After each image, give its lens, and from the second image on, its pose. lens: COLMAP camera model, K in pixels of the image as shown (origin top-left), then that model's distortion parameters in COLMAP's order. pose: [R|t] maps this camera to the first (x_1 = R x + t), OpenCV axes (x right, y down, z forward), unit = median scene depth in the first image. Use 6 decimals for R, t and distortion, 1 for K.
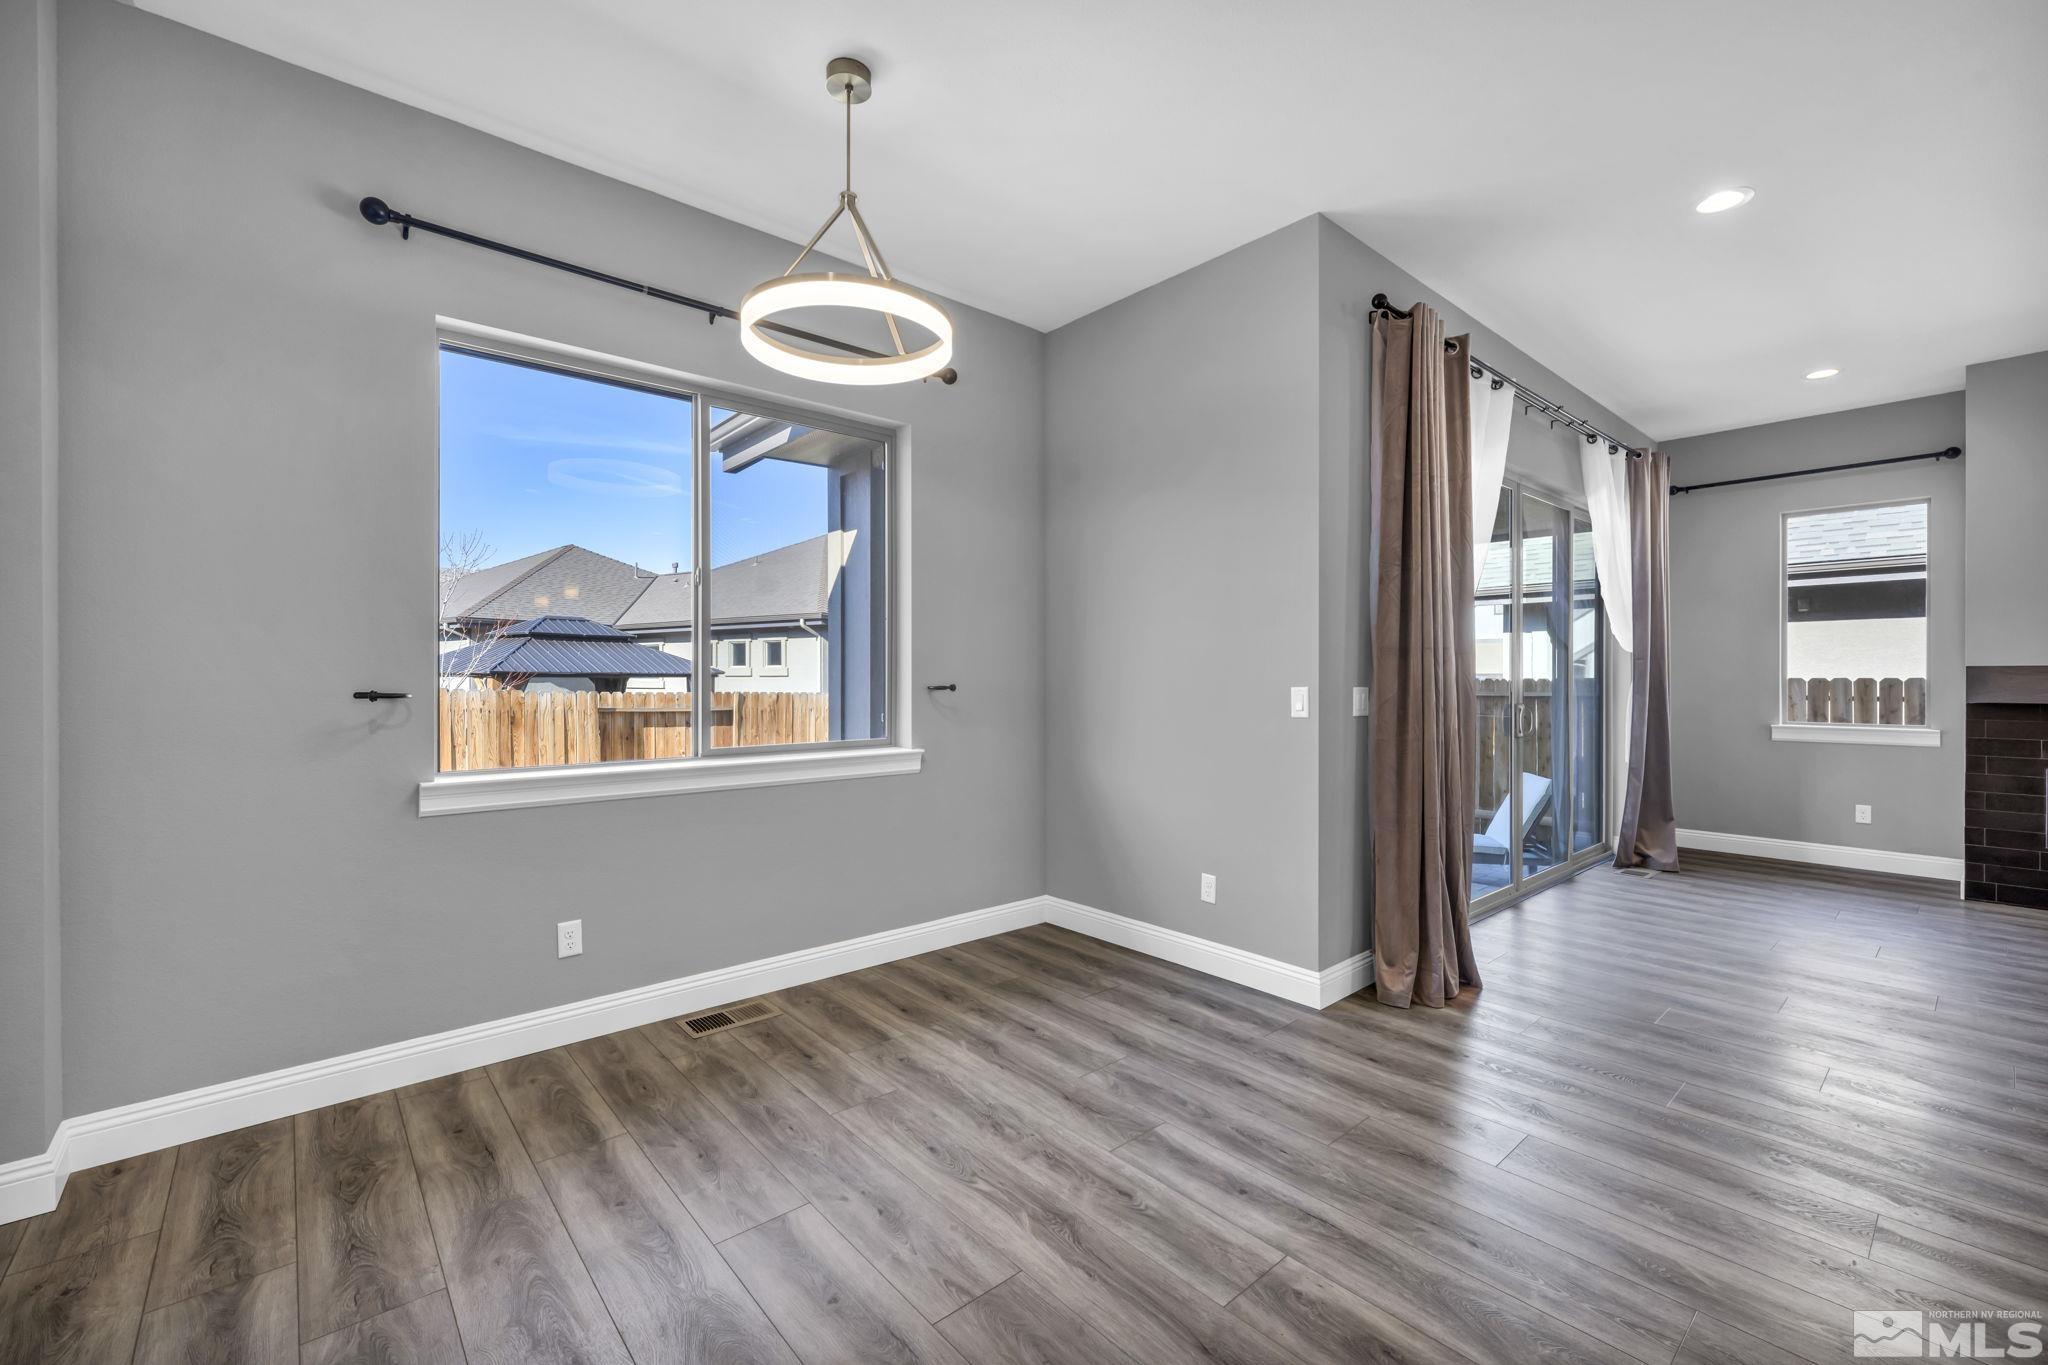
lens RADIAL K [[849.3, 0, 1020.5], [0, 849.3, 685.0], [0, 0, 1]] dist [0.001199, 0.000249]
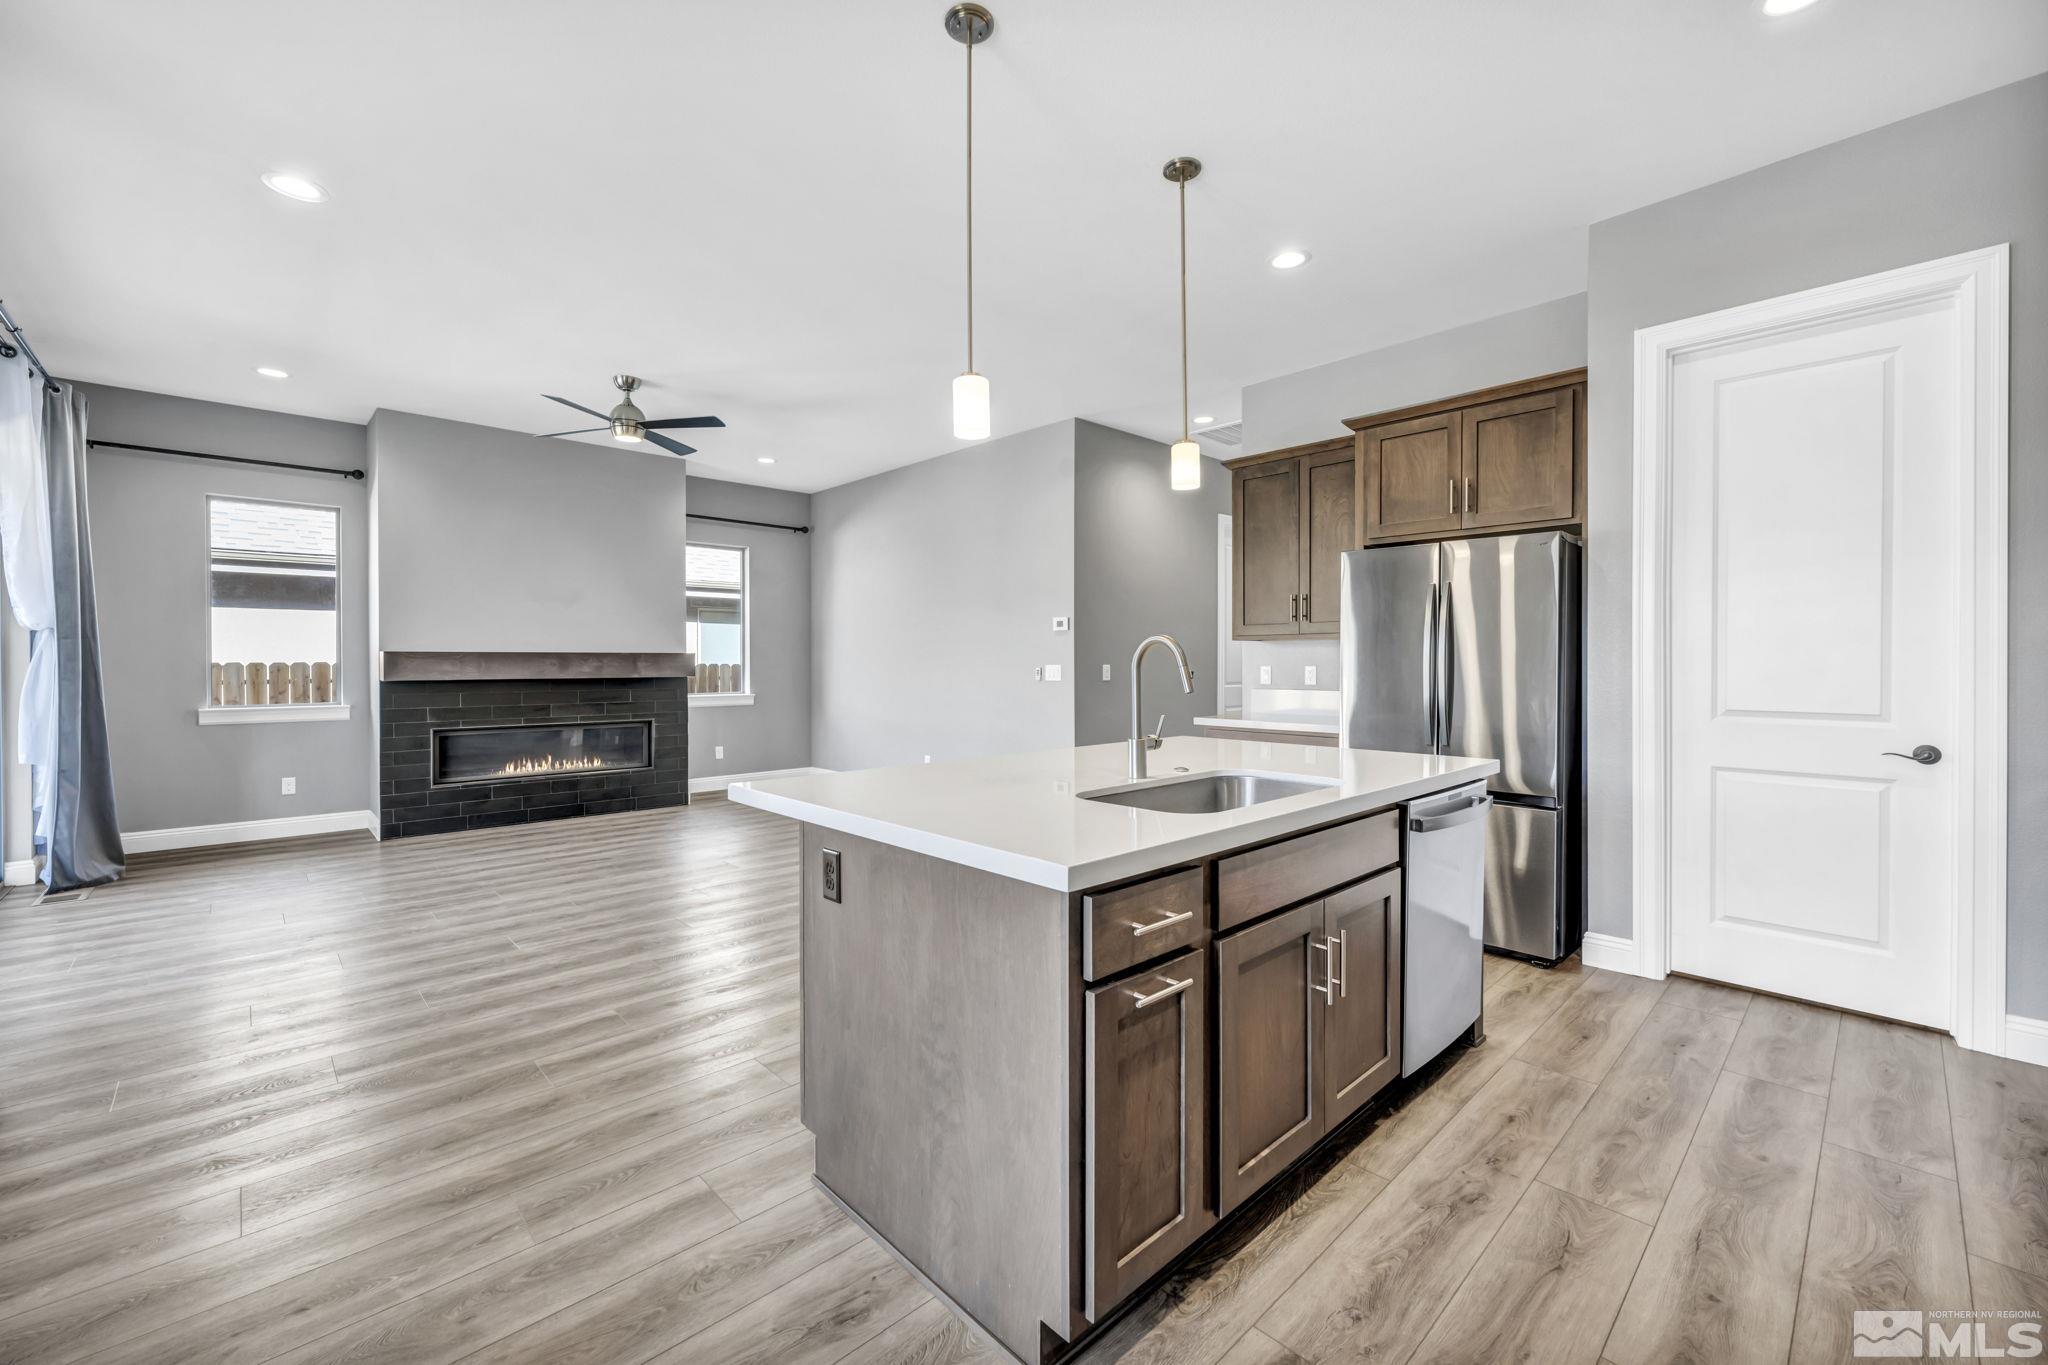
lens RADIAL K [[826.4, 0, 1030.3], [0, 826.4, 664.3], [0, 0, 1]] dist [-0.000671, -0.000008]
pose [[-0.048218, -0.000386, 0.998837, -0.116325], [0.009996, 0.999950, 0.000869, 0.003715], [-0.998787, 0.010026, -0.048212, 0.102699]]
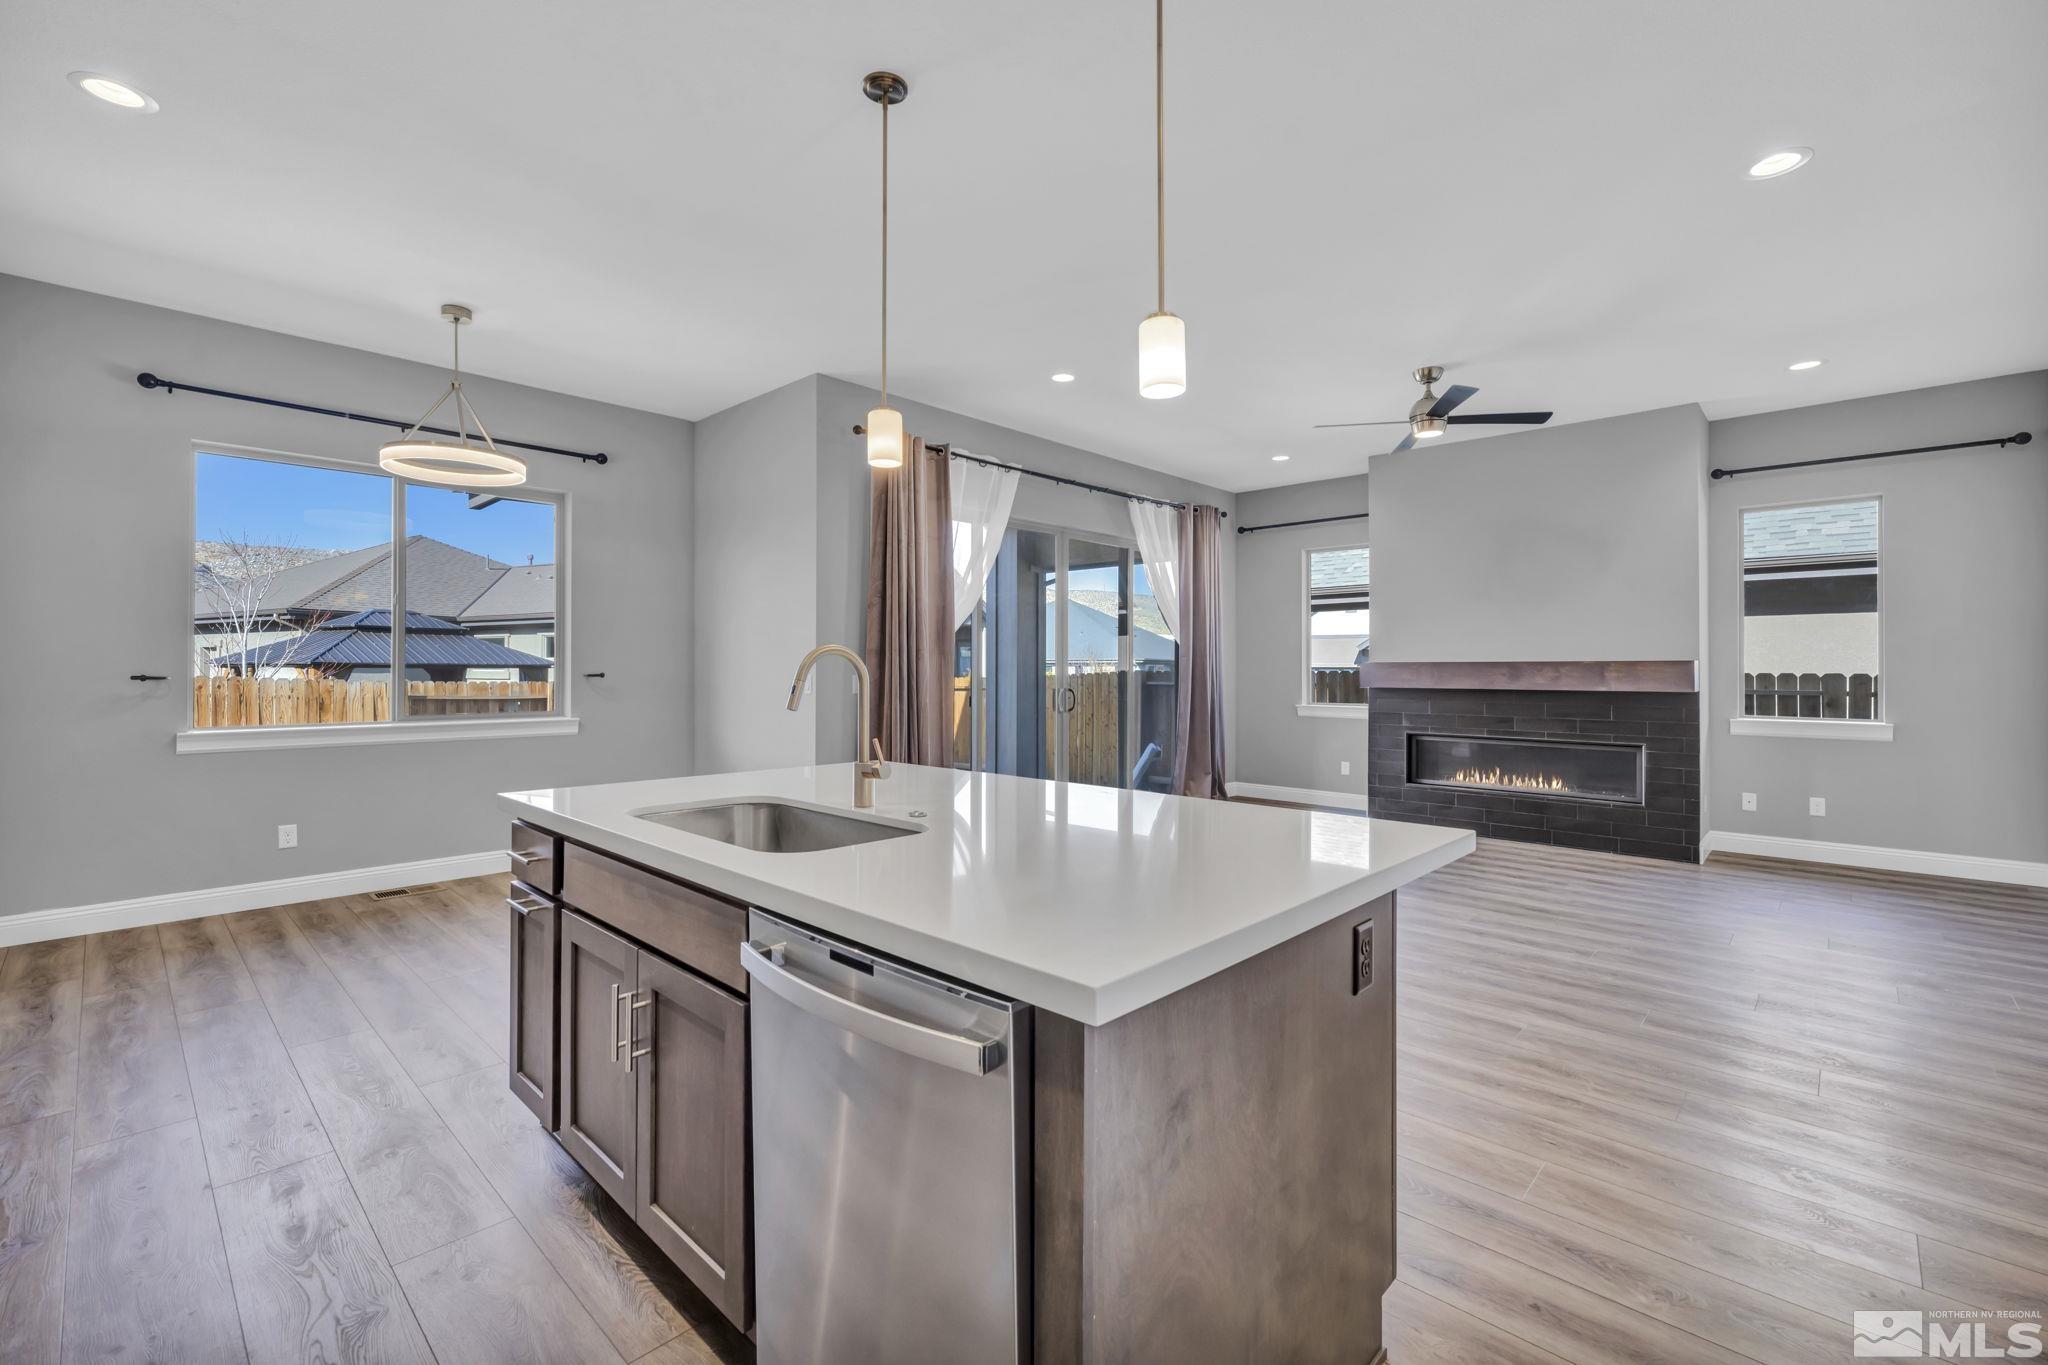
lens RADIAL K [[878.2, 0, 1035.5], [0, 878.2, 670.1], [0, 0, 1]] dist [0.001783, 0.000378]
pose [[0.995100, 0.002771, 0.098832, 0.353911], [-0.001912, 0.999960, -0.008789, 0.004317], [-0.098852, 0.008557, 0.995065, -0.387876]]
